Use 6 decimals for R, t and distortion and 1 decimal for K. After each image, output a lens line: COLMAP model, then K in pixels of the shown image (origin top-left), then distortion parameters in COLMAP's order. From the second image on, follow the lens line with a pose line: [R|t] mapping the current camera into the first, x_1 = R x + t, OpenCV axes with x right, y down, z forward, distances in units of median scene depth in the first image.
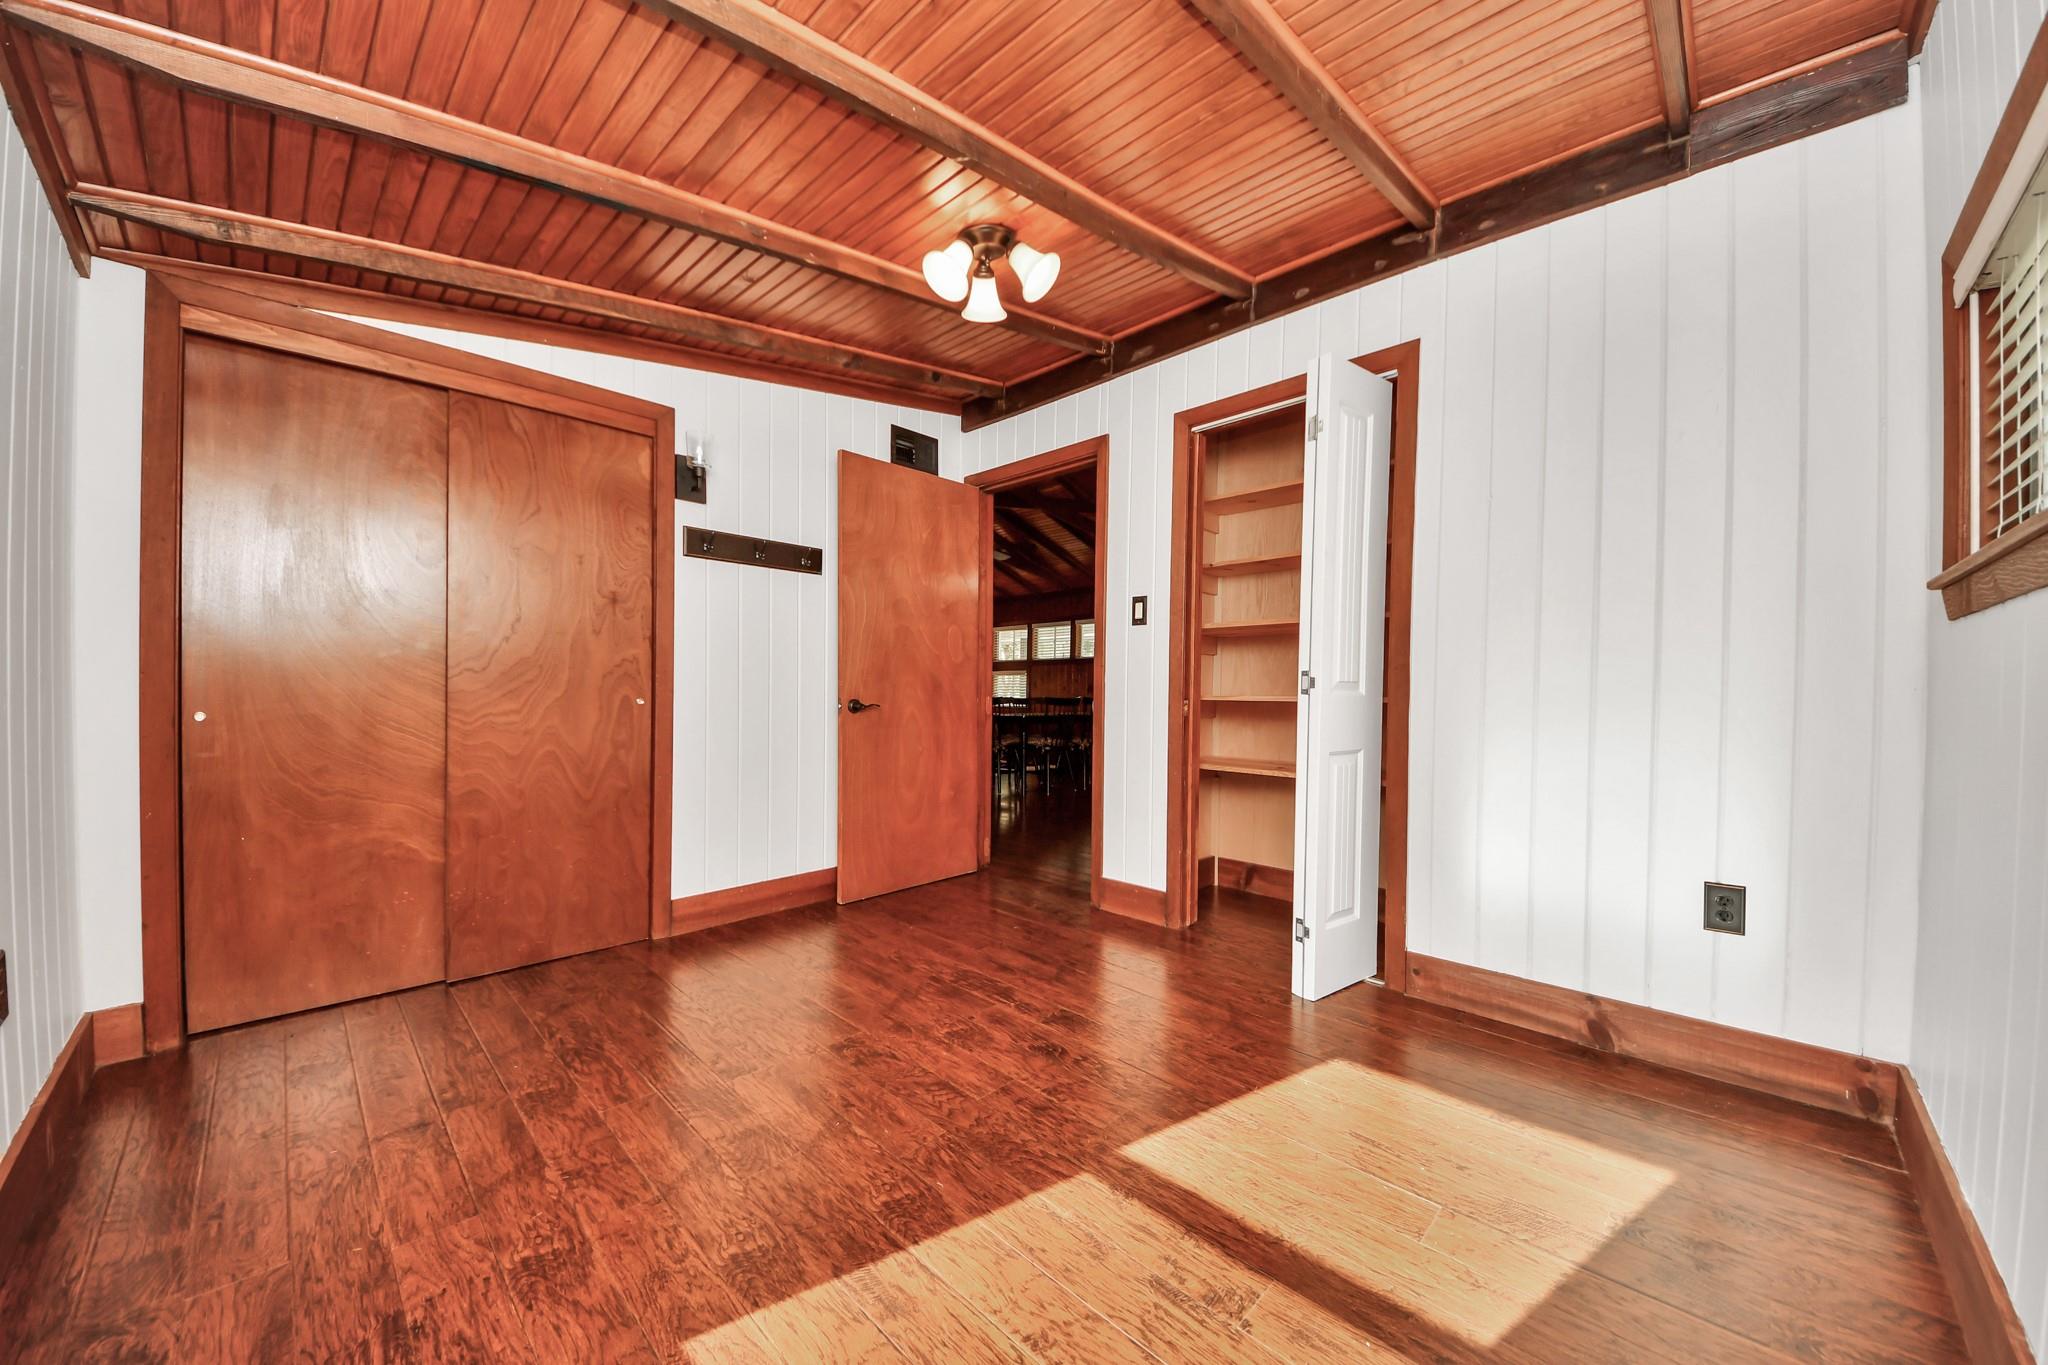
lens RADIAL K [[730.5, 0, 1031.9], [0, 730.5, 689.9], [0, 0, 1]] dist [-0.000873, -0.000216]
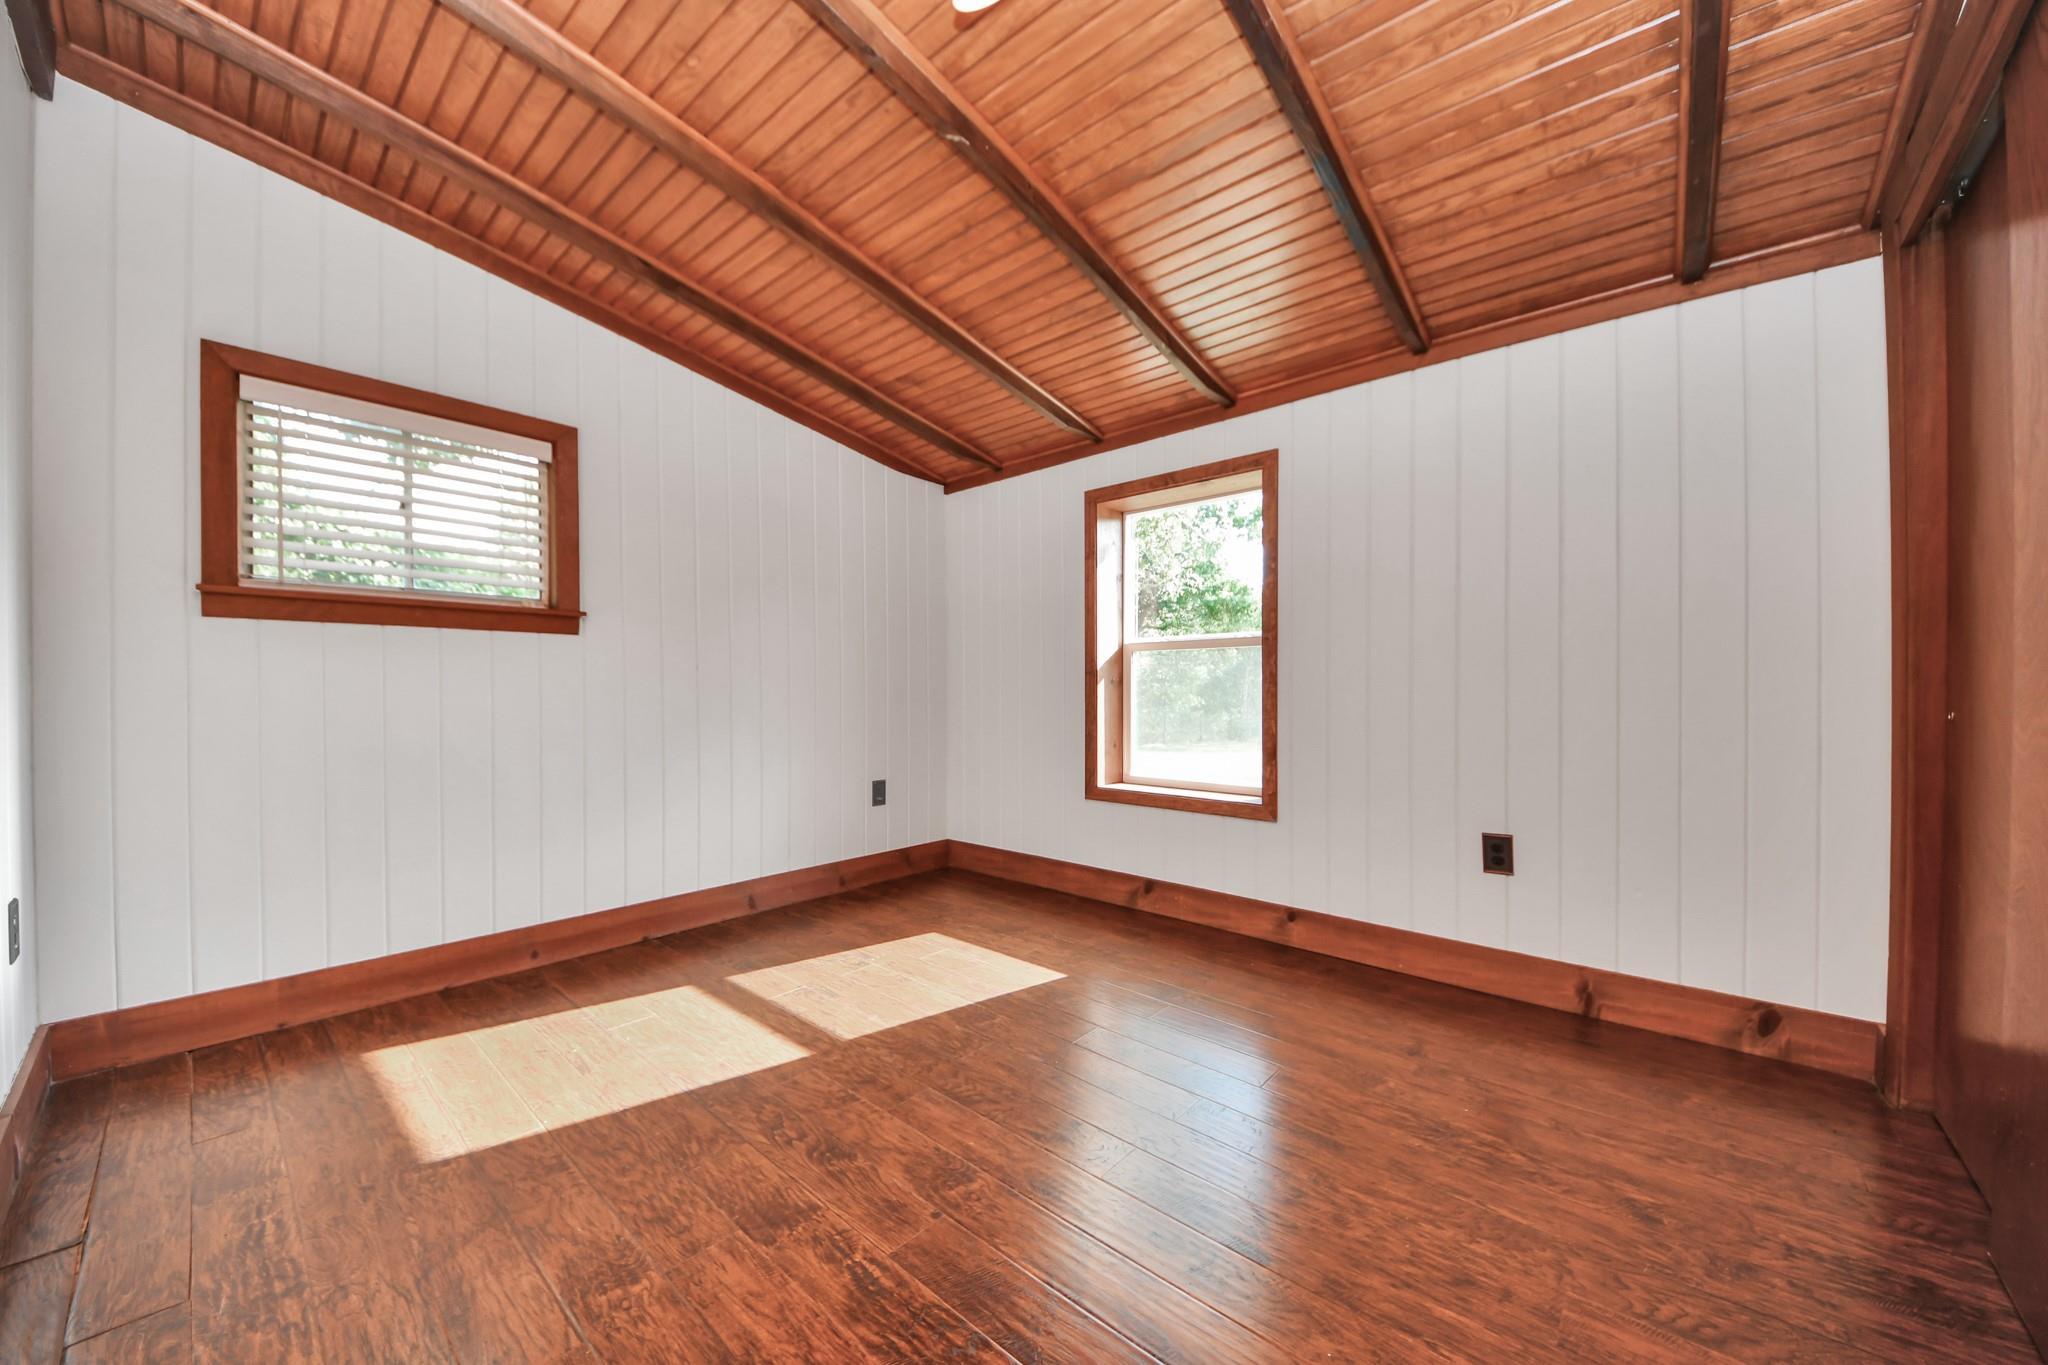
lens RADIAL K [[730.5, 0, 1031.9], [0, 730.5, 689.9], [0, 0, 1]] dist [-0.000873, -0.000216]
pose [[-0.998840, -0.009700, -0.047155, -0.152474], [-0.009835, 0.999948, 0.002640, 0.022737], [0.047127, 0.003101, -0.998884, 1.892932]]
